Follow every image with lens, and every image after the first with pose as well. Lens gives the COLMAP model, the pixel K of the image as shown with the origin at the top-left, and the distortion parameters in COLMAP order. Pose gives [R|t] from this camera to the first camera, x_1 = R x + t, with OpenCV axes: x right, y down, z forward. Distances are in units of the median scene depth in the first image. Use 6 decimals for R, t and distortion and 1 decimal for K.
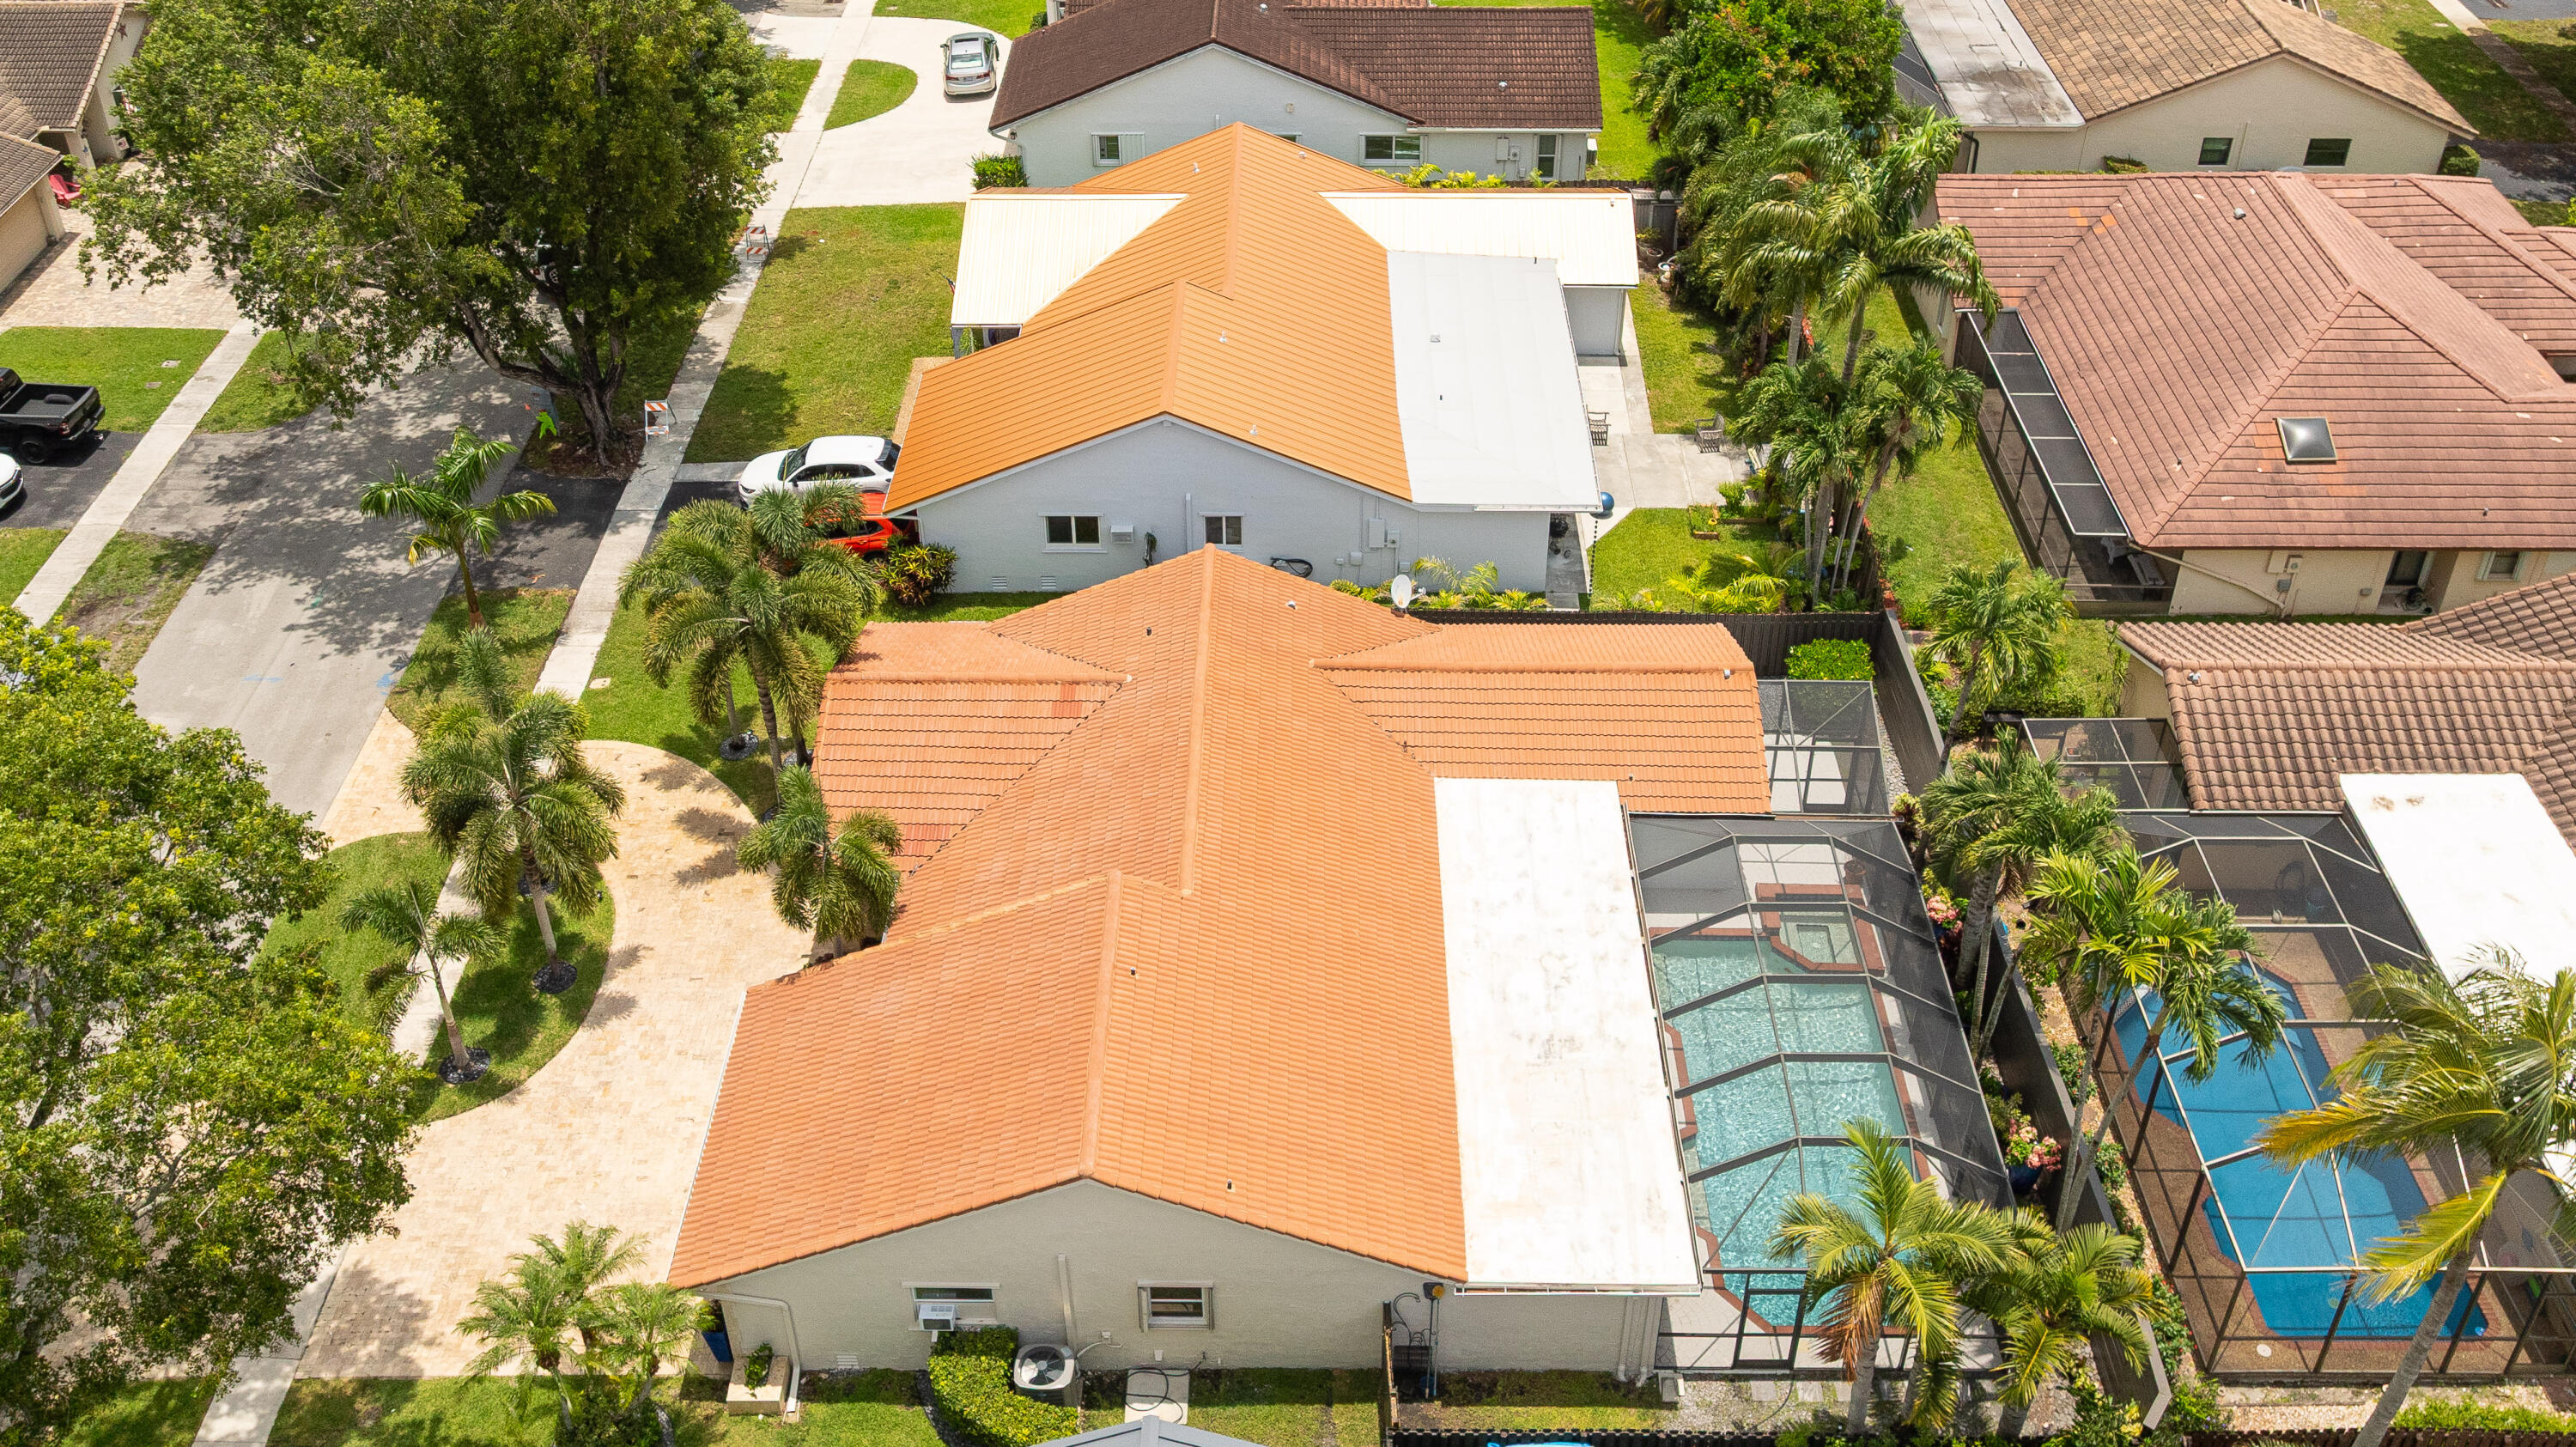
lens RADIAL K [[2688.7, 0, 1386.9], [0, 2688.7, 721.1], [0, 0, 1]] dist [-0.017634, -0.005097]
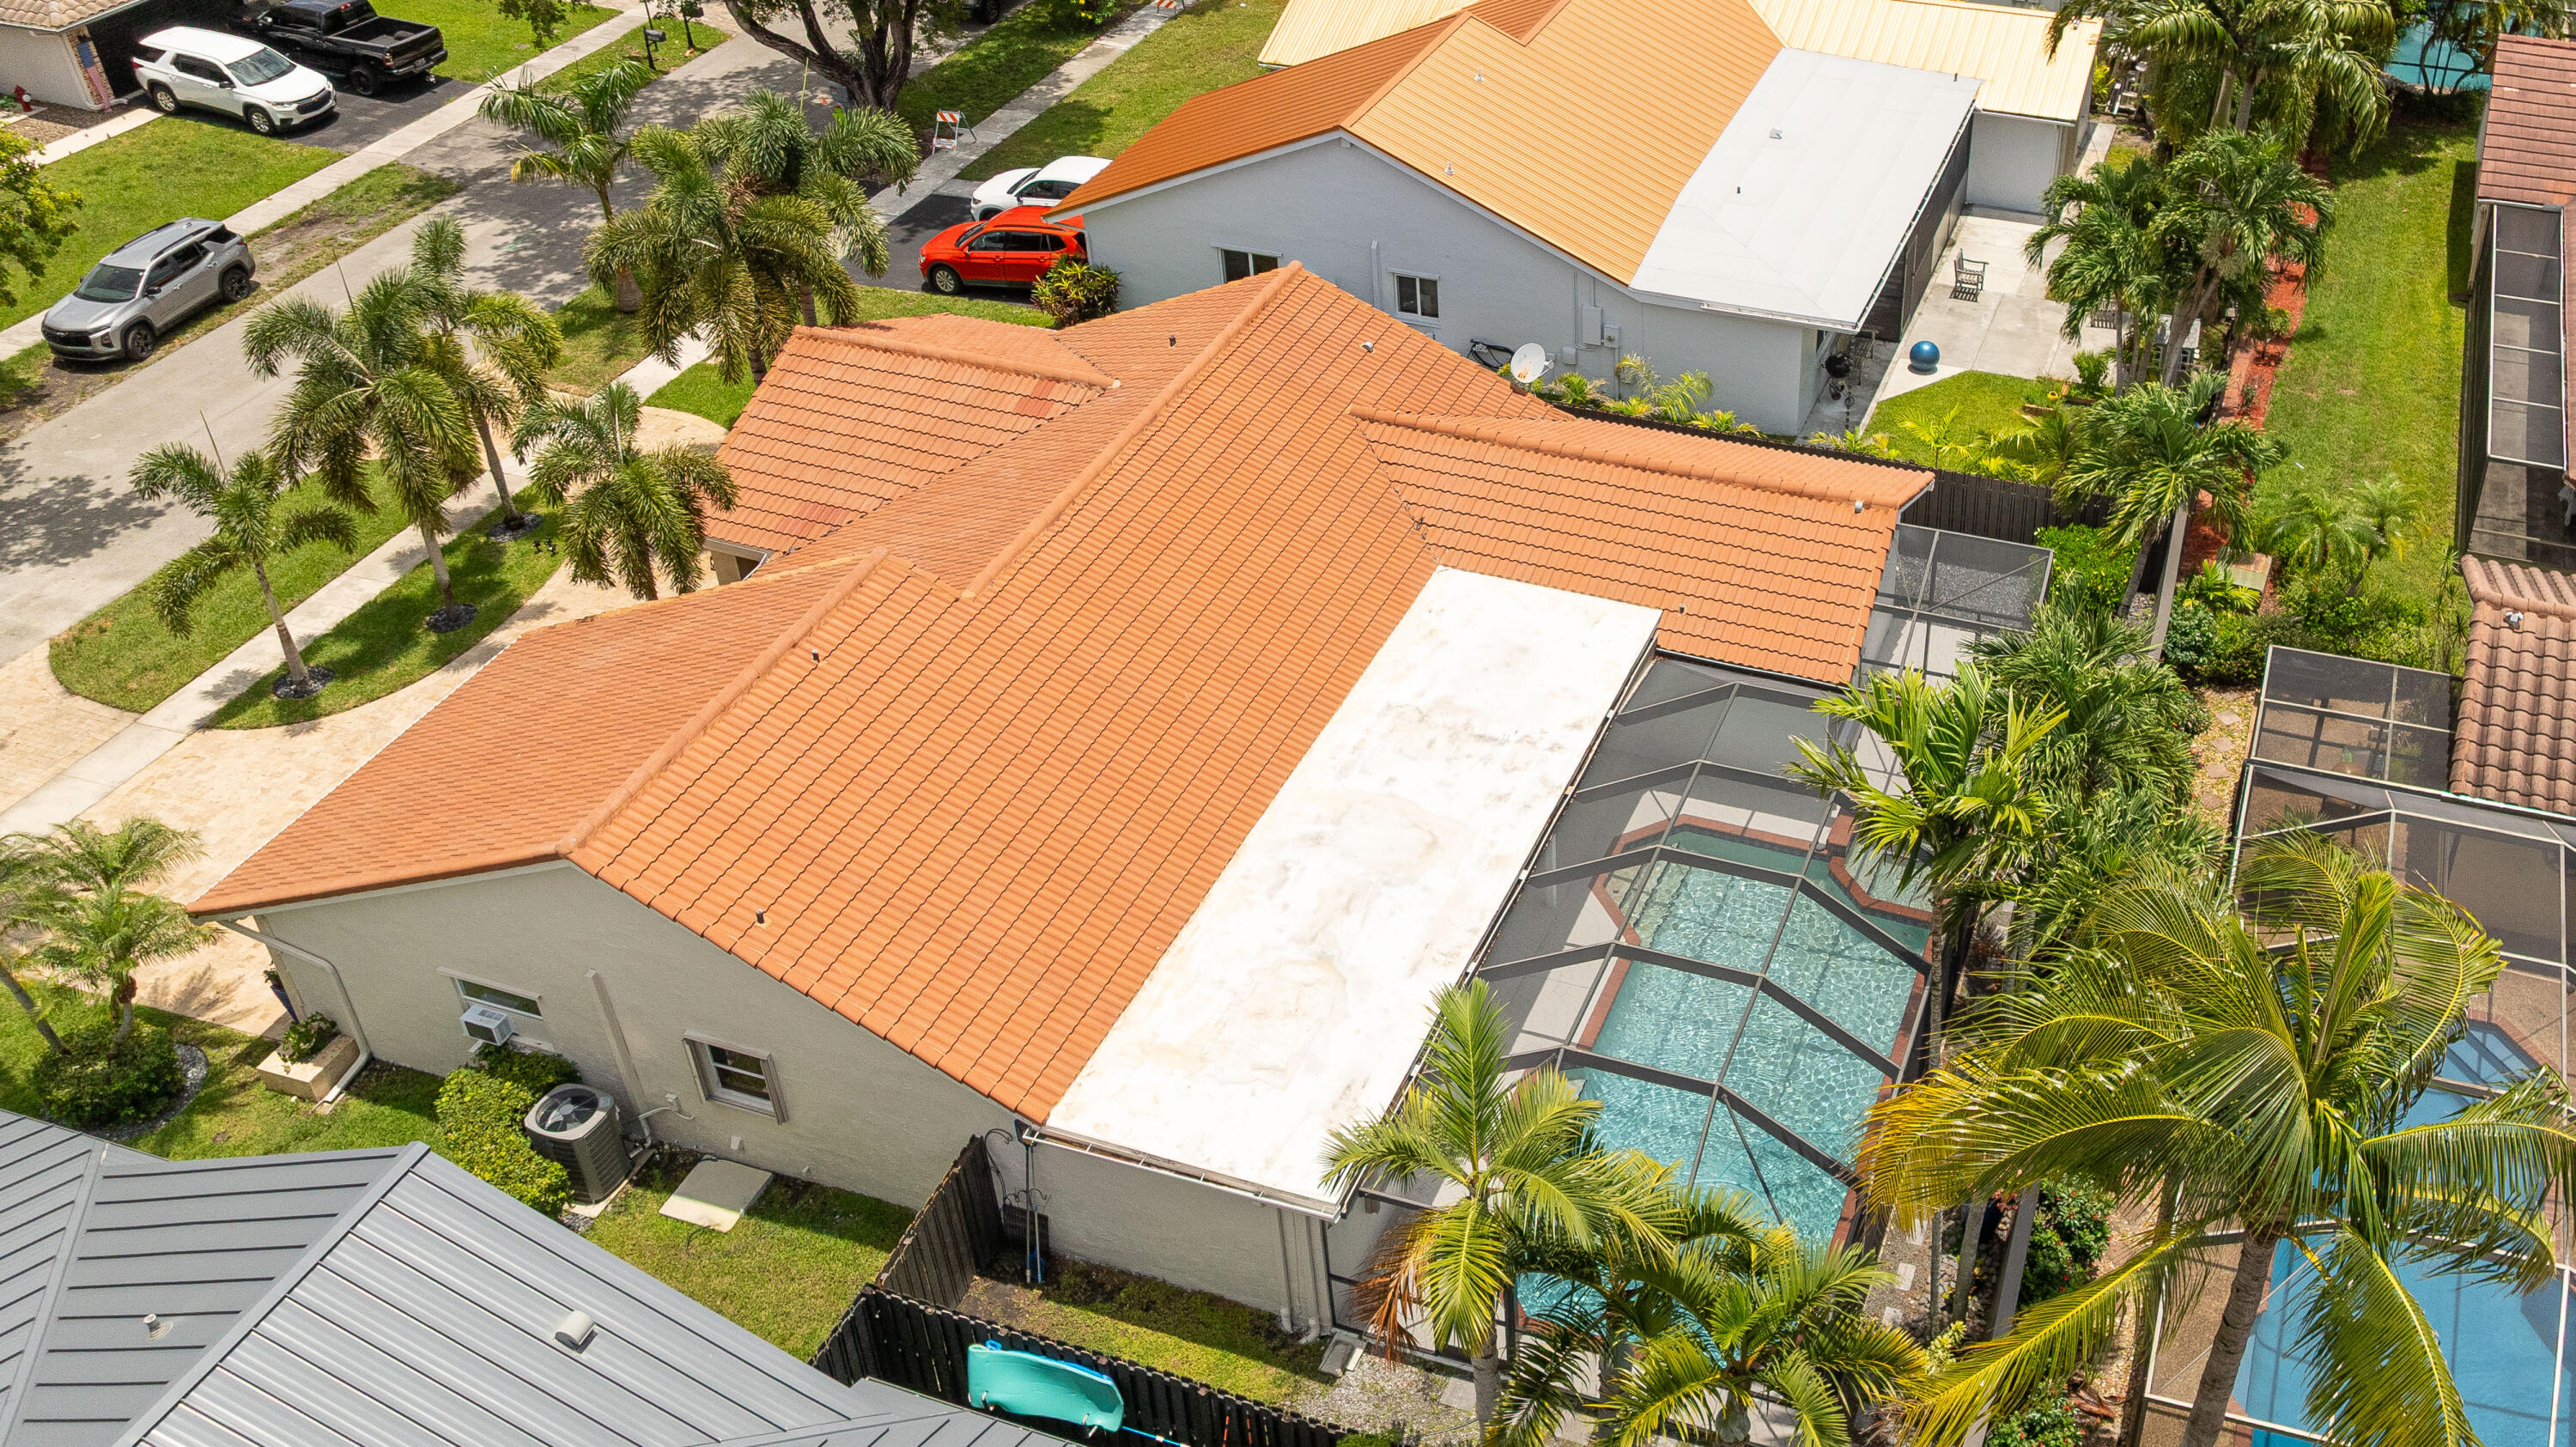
lens RADIAL K [[2688.7, 0, 1386.9], [0, 2688.7, 721.1], [0, 0, 1]] dist [-0.017634, -0.005097]
pose [[0.933953, 0.188179, -0.303844, 0.249702], [-0.192958, 0.981100, 0.014509, 0.057134], [0.300831, 0.045079, 0.952611, 0.258262]]
